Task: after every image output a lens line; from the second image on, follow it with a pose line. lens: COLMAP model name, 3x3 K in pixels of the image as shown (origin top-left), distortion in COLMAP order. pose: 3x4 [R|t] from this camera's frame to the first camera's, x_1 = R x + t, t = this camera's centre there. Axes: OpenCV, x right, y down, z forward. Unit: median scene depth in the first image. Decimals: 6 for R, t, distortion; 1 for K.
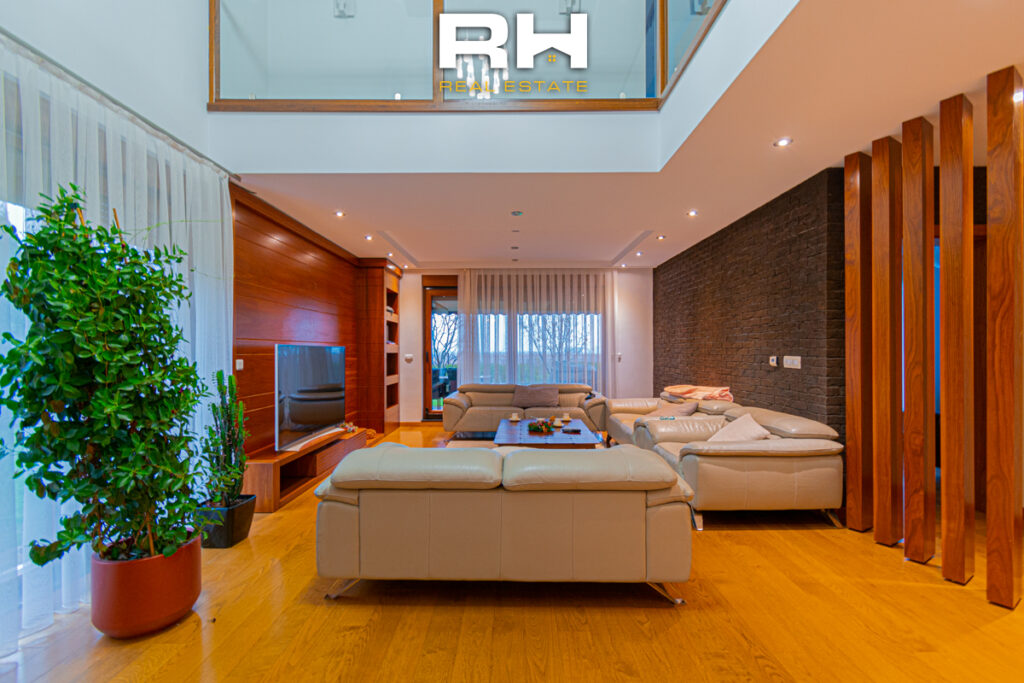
lens RADIAL K [[462.0, 0, 513.7], [0, 462.0, 353.7], [0, 0, 1]] dist [0.000593, 0.000478]
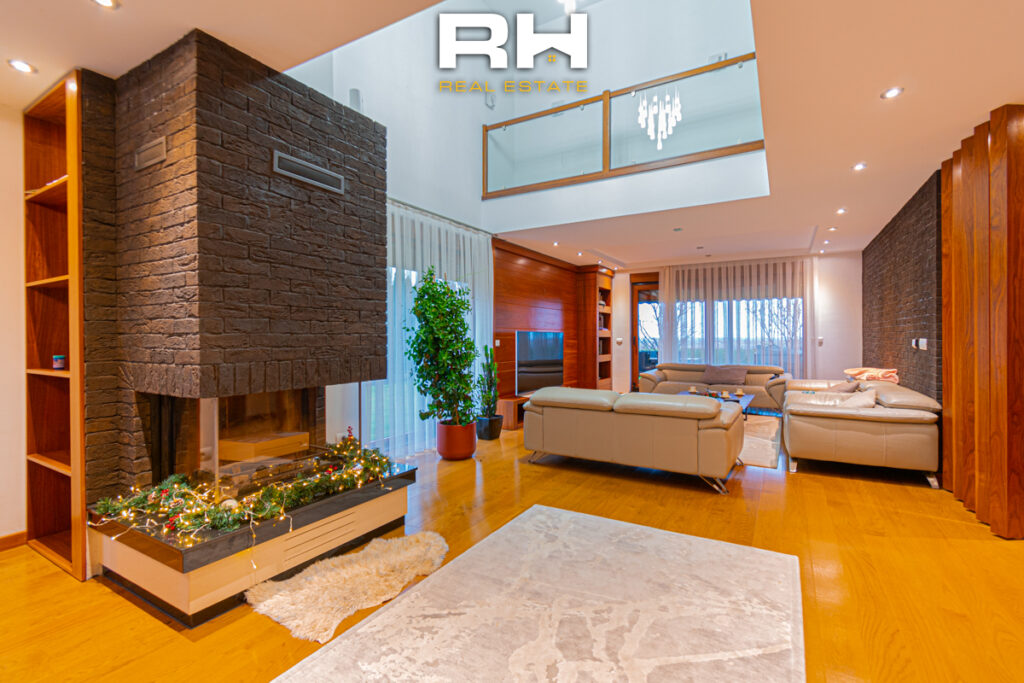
lens RADIAL K [[462.0, 0, 508.4], [0, 462.0, 339.8], [0, 0, 1]] dist [0.000593, 0.000478]
pose [[0.854310, 0.002900, -0.519756, 0.389354], [-0.002638, 0.999996, 0.001244, 0.010898], [0.519758, 0.000309, 0.854314, -0.517495]]
